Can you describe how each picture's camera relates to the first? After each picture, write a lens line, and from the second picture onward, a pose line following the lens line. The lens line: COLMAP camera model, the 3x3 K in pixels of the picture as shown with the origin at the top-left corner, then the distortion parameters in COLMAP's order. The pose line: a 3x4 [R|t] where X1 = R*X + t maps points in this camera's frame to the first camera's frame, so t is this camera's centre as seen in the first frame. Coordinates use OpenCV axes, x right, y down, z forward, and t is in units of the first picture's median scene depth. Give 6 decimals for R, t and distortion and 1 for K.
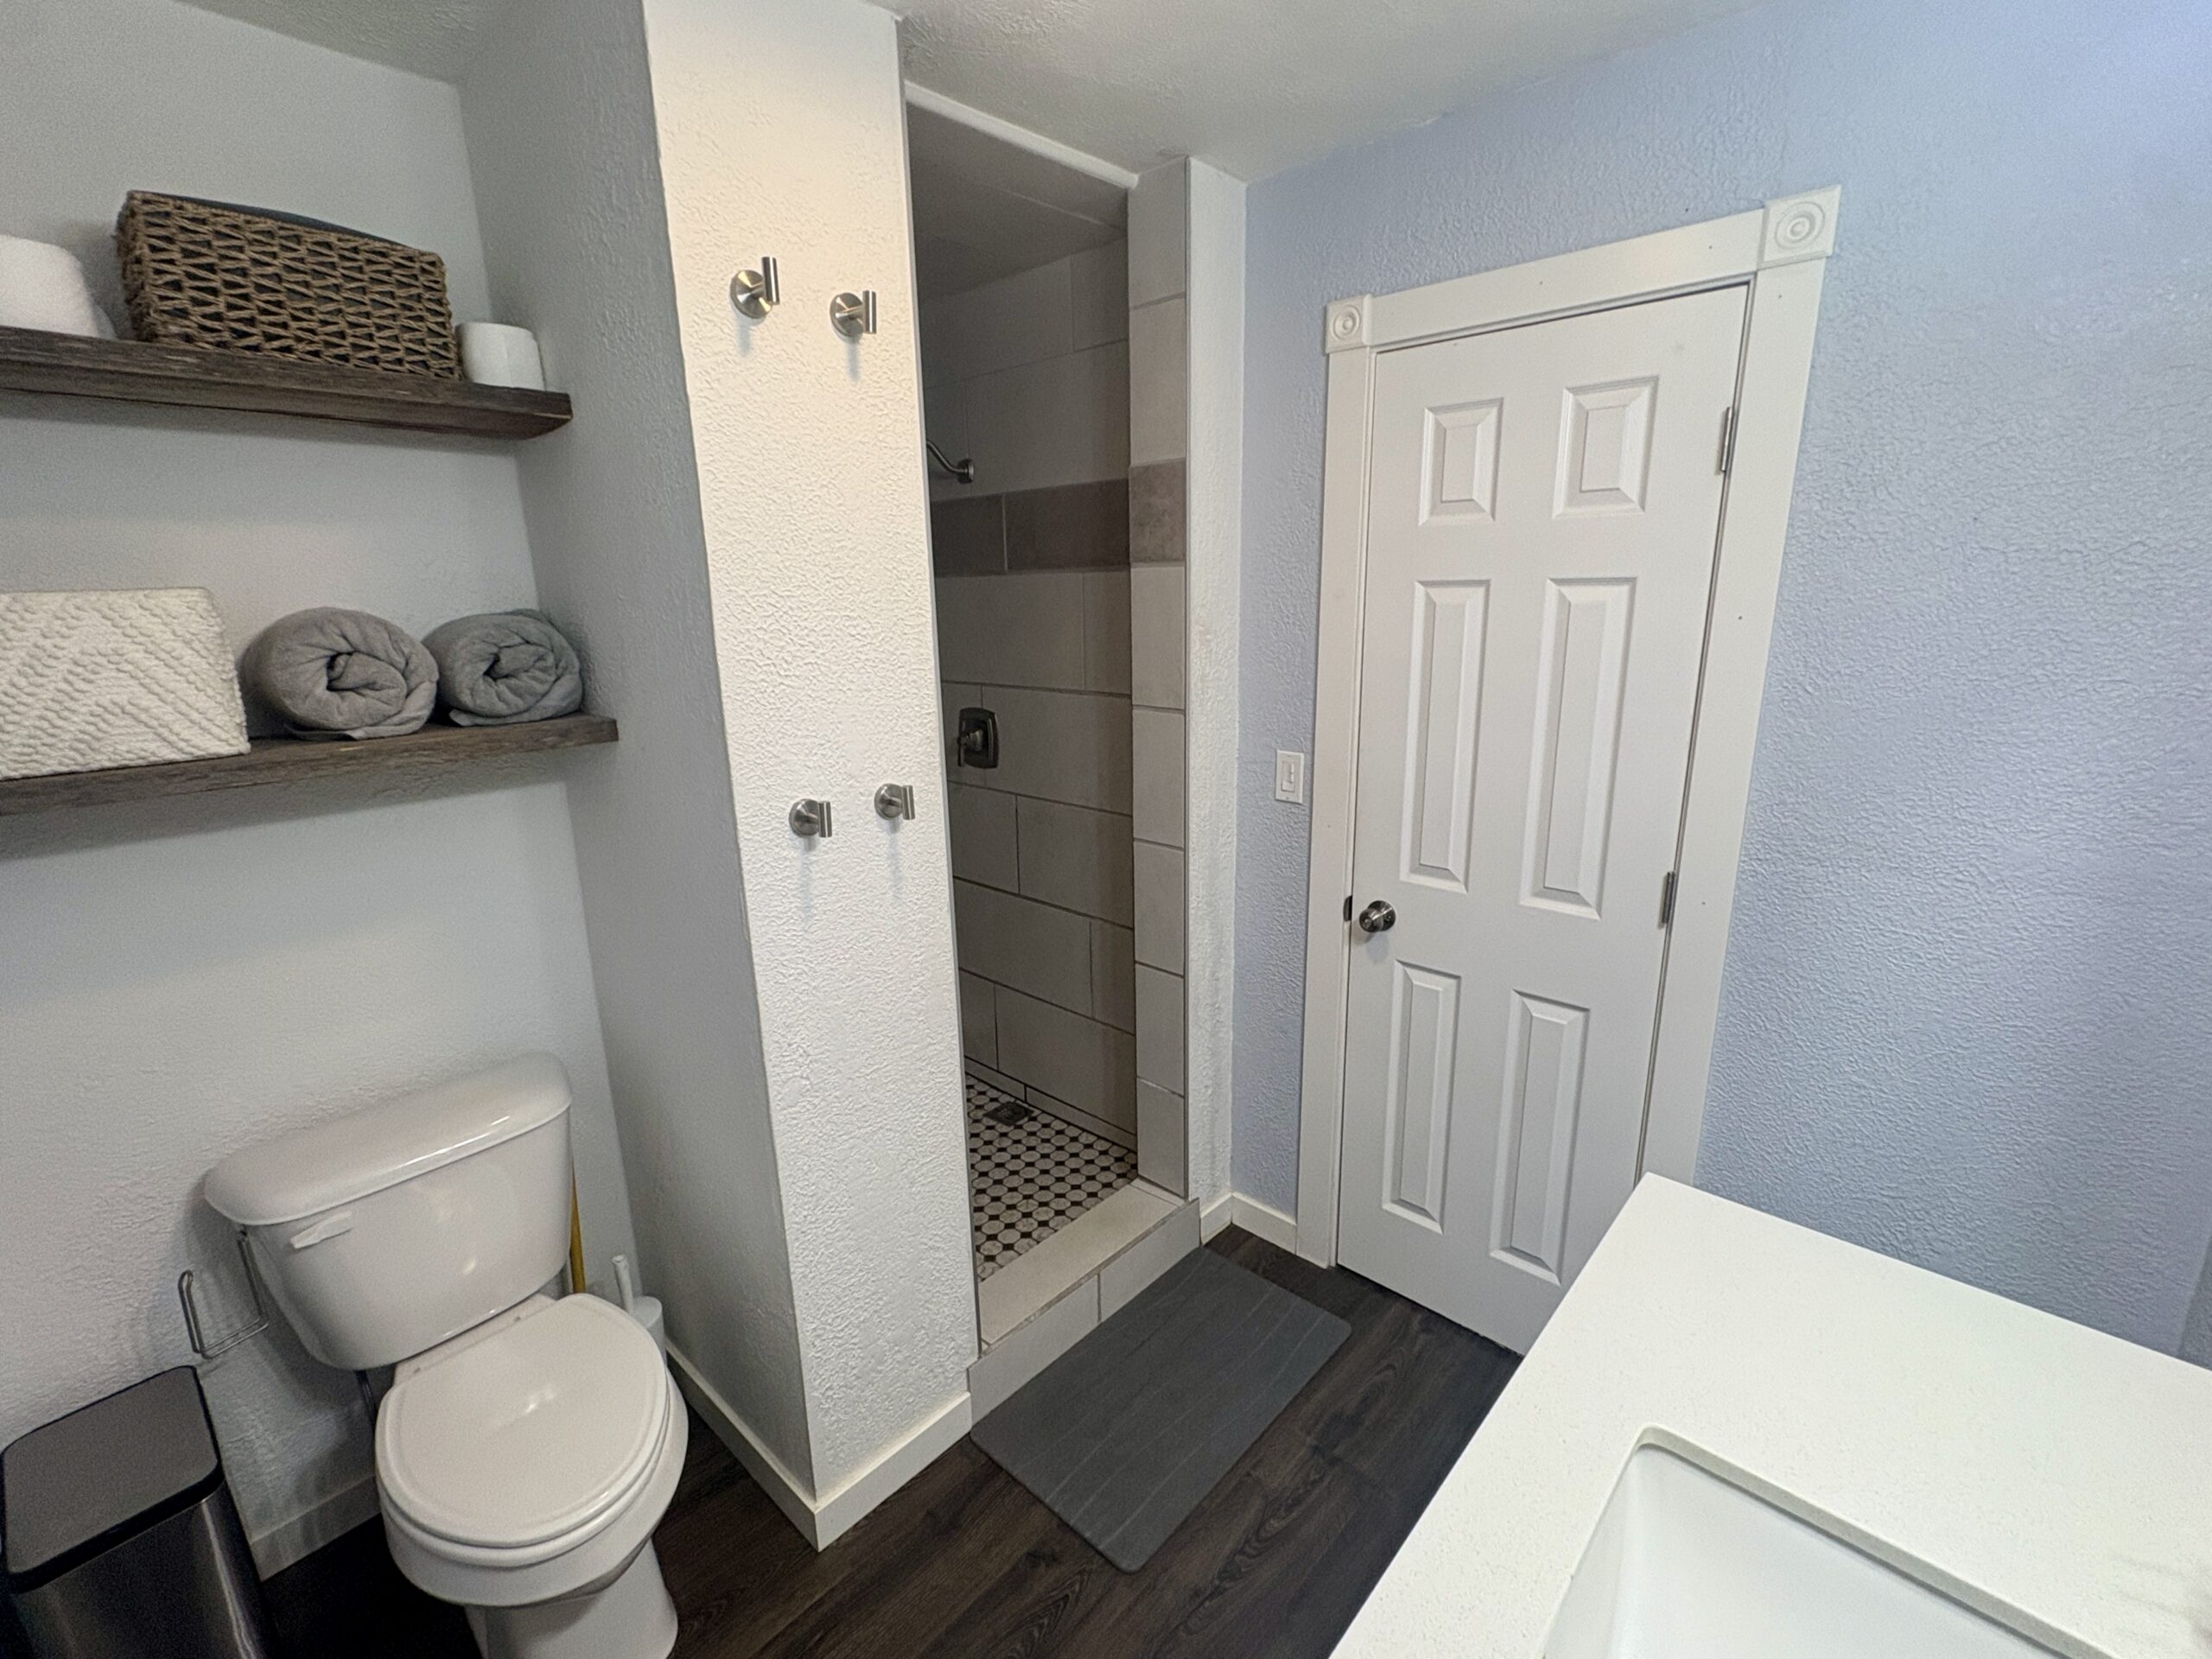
lens RADIAL K [[980.0, 0, 1109.1], [0, 980.0, 832.0], [0, 0, 1]] dist [0.000976, -0.000120]
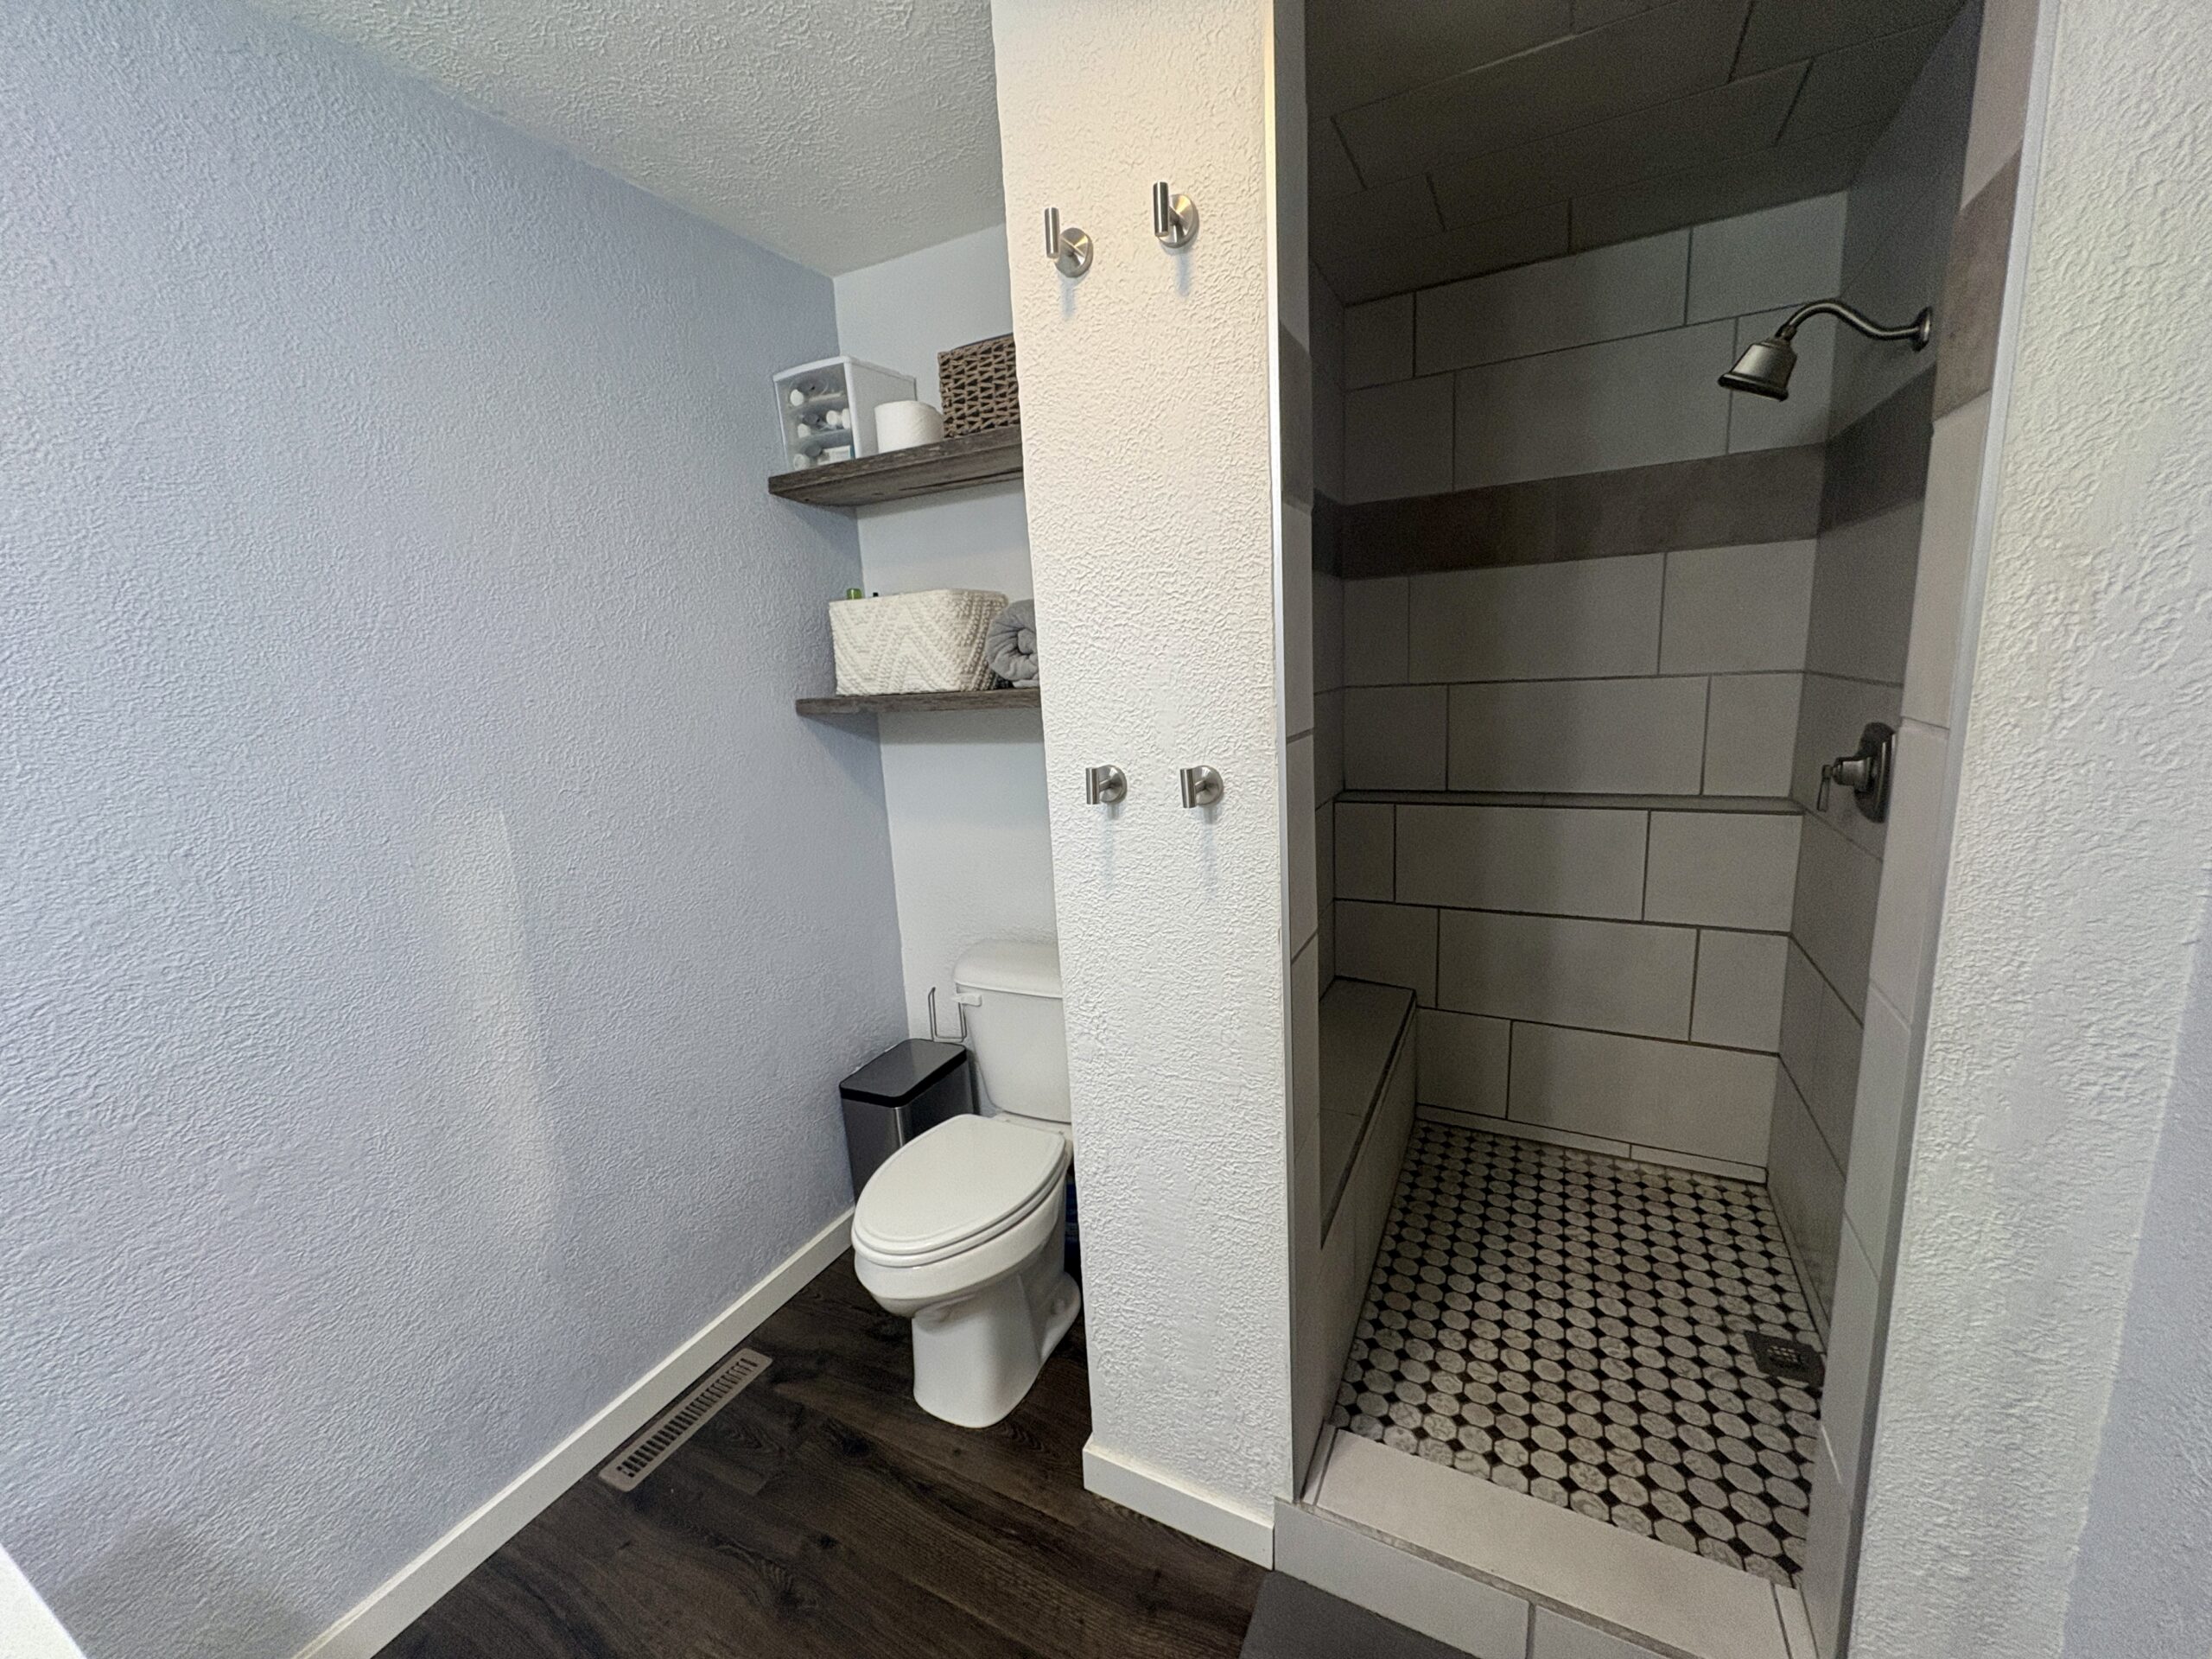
lens RADIAL K [[879.2, 0, 1102.2], [0, 879.2, 830.2], [0, 0, 1]] dist [-0.000567, 0.000186]
pose [[0.262682, 0.185907, -0.946803, 0.520804], [-0.186187, 0.972587, 0.139314, -0.089293], [0.946749, 0.139687, 0.290094, 0.729065]]
